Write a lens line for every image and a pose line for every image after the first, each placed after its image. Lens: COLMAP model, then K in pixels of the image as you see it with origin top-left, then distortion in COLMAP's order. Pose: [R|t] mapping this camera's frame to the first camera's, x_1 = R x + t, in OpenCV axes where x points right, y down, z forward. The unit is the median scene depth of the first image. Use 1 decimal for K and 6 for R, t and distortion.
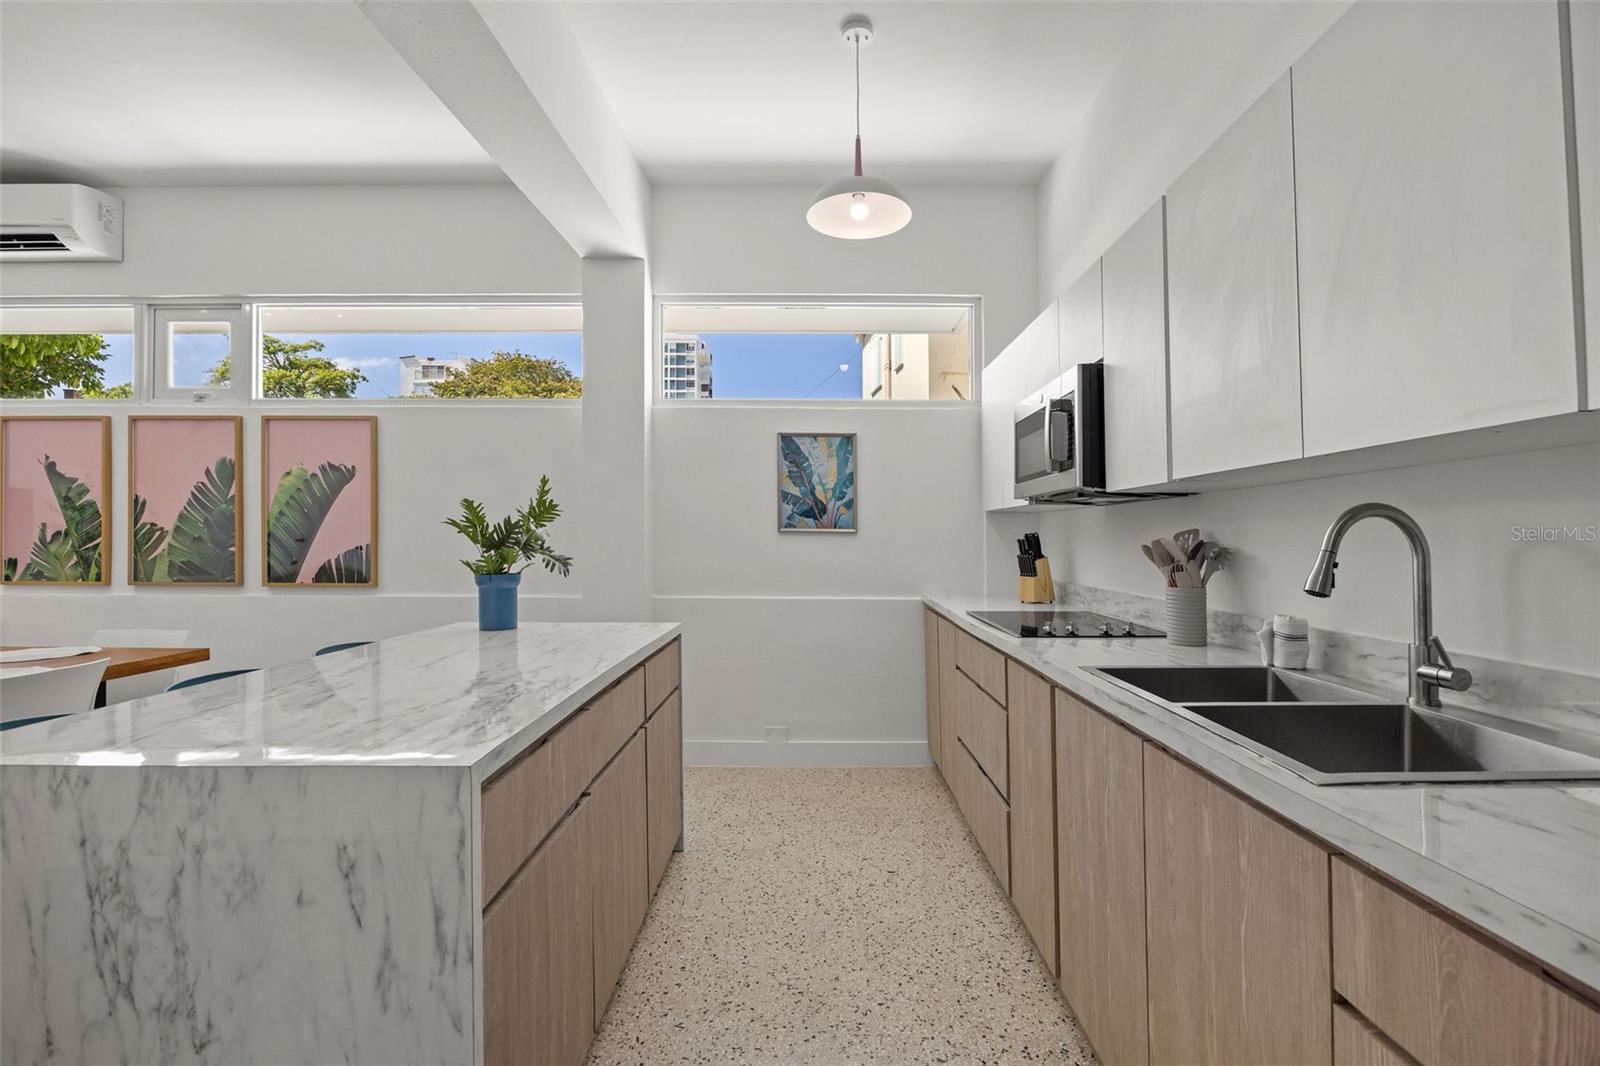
lens RADIAL K [[721.7, 0, 815.5], [0, 721.7, 530.4], [0, 0, 1]] dist [-0.015107, 0.000589]
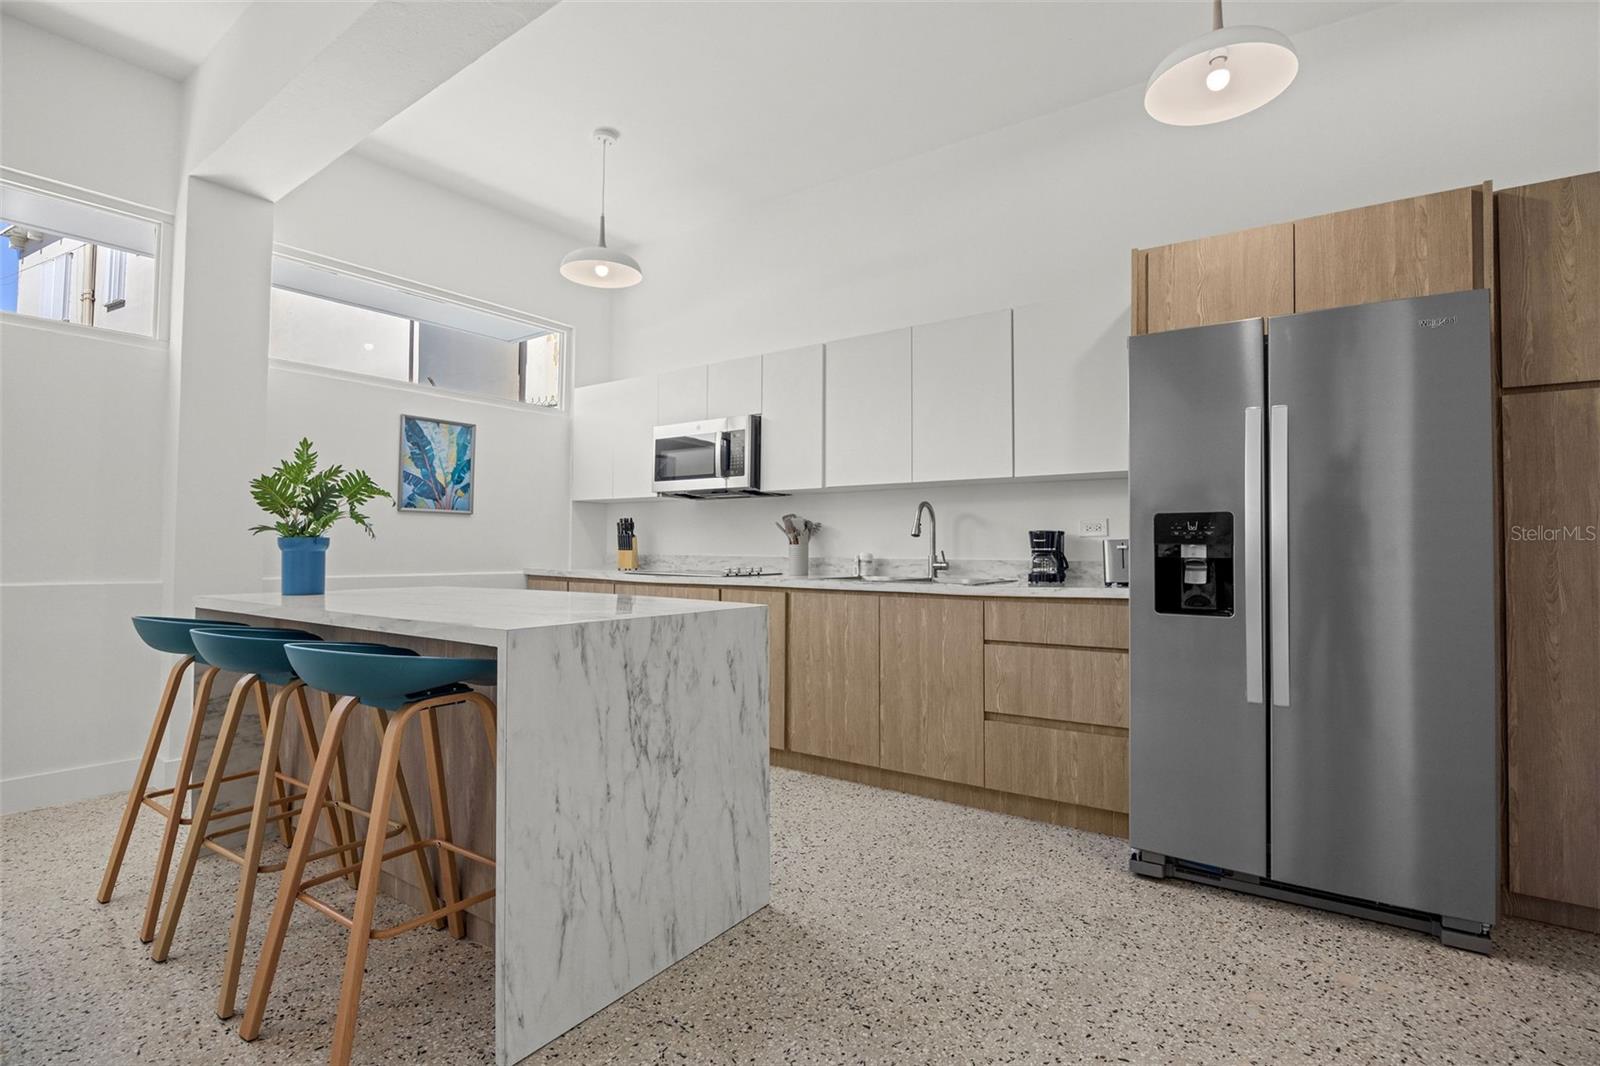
lens RADIAL K [[769.1, 0, 810.1], [0, 769.1, 530.3], [0, 0, 1]] dist [-0.007156, 0.001482]
pose [[0.587067, 0.018715, 0.809322, -0.583354], [-0.010751, 0.999825, -0.015321, 0.039075], [-0.809467, 0.000293, 0.587166, -0.102922]]
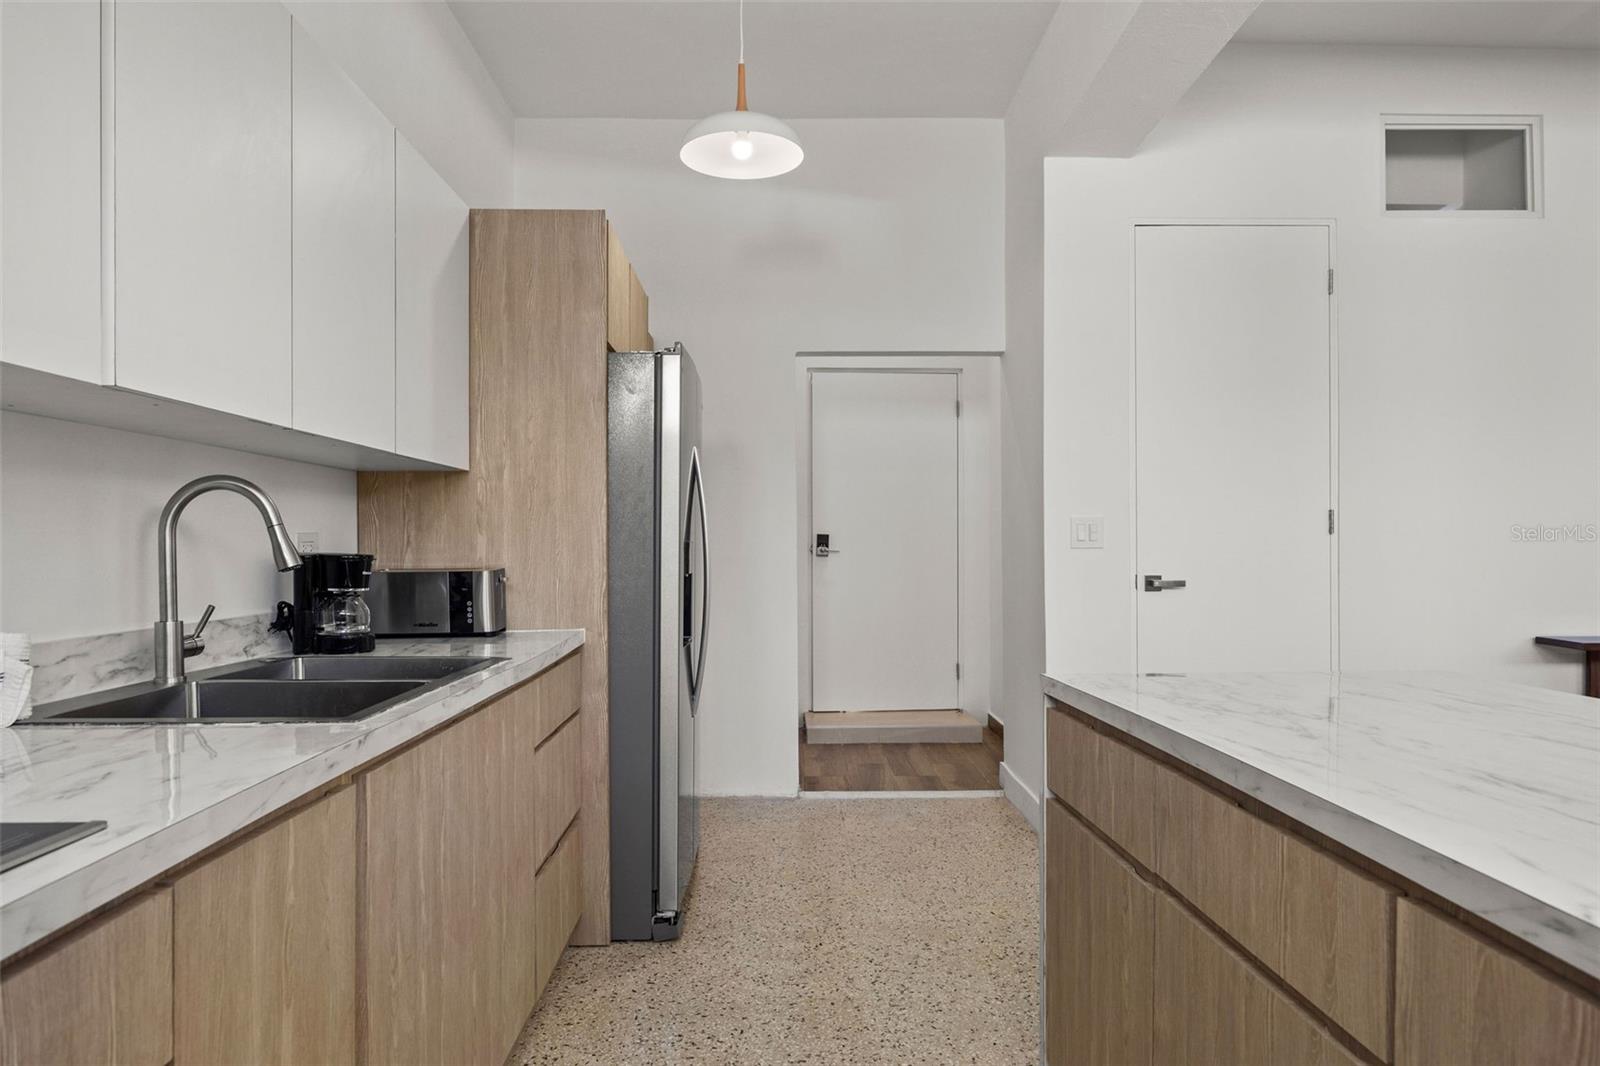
lens RADIAL K [[1042.0, 0, 793.3], [0, 1042.0, 542.3], [0, 0, 1]] dist [-0.003323, 0.002666]
pose [[-0.999701, -0.002823, -0.024272, 0.025513], [-0.002434, 0.999868, -0.016046, 0.025230], [0.024314, -0.015982, -0.999577, 0.837621]]
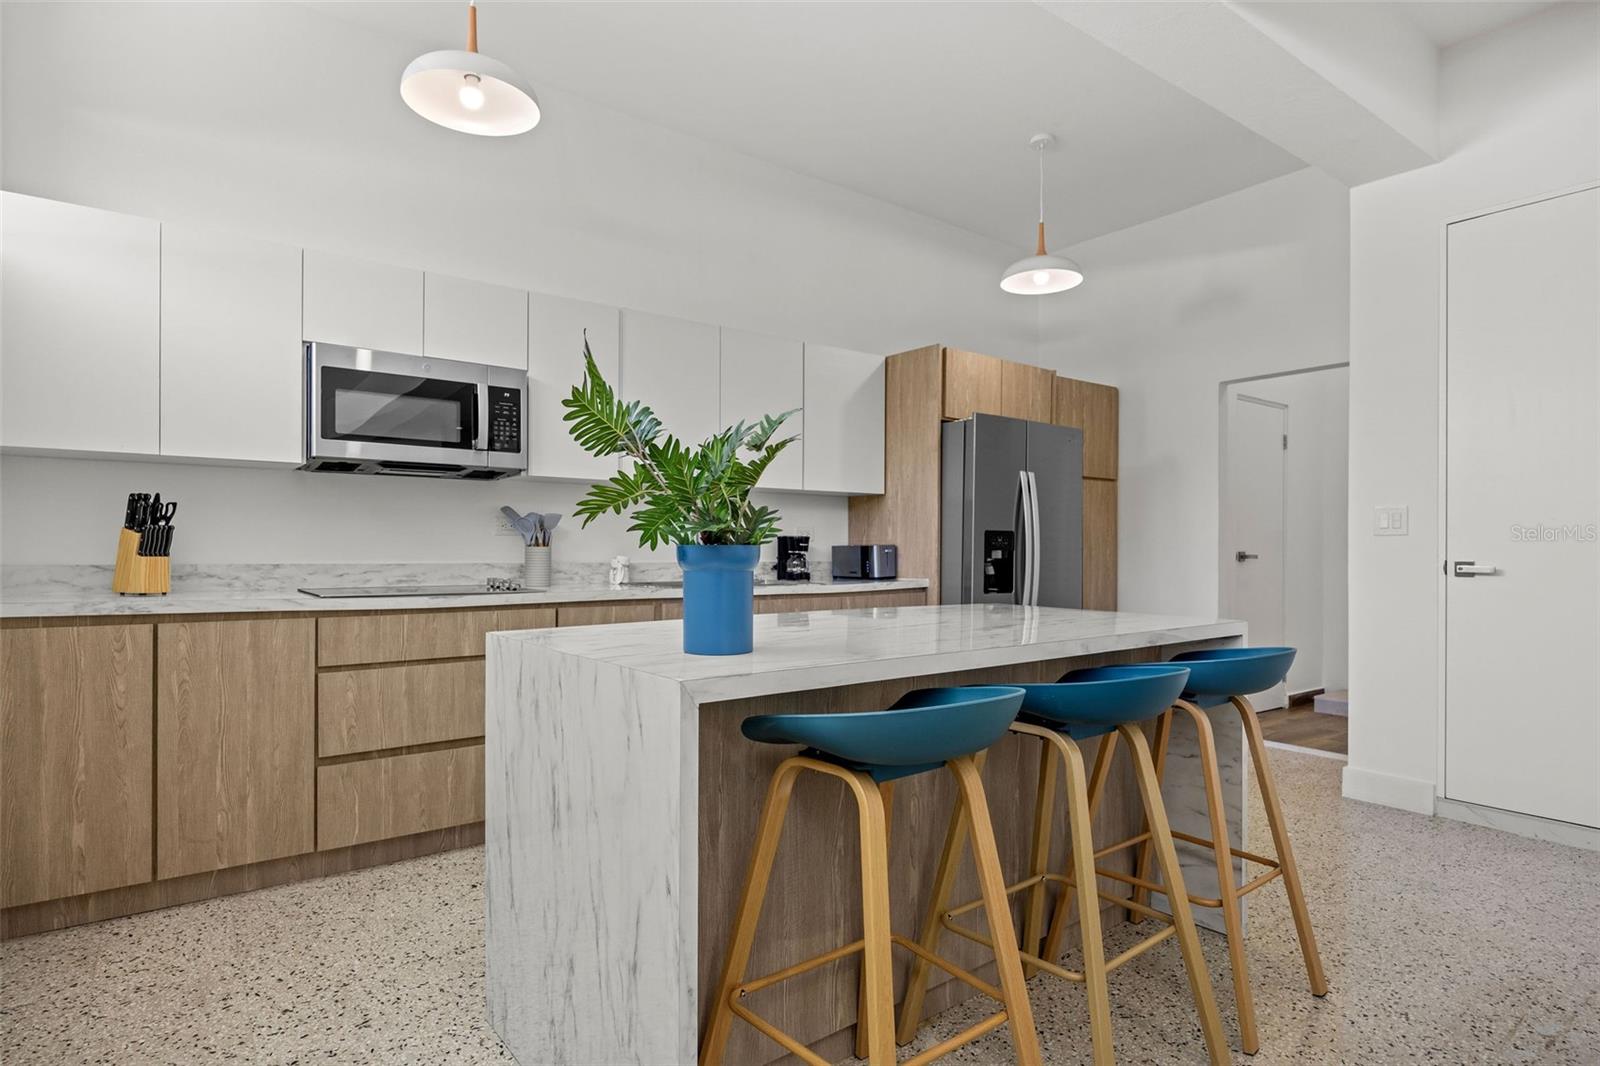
lens RADIAL K [[852.5, 0, 804.7], [0, 852.5, 555.0], [0, 0, 1]] dist [-0.003130, -0.000303]
pose [[-0.599803, -0.017103, 0.799965, -0.639612], [-0.017952, 0.999808, 0.007915, 0.039096], [-0.799946, -0.009614, -0.599995, 0.873267]]
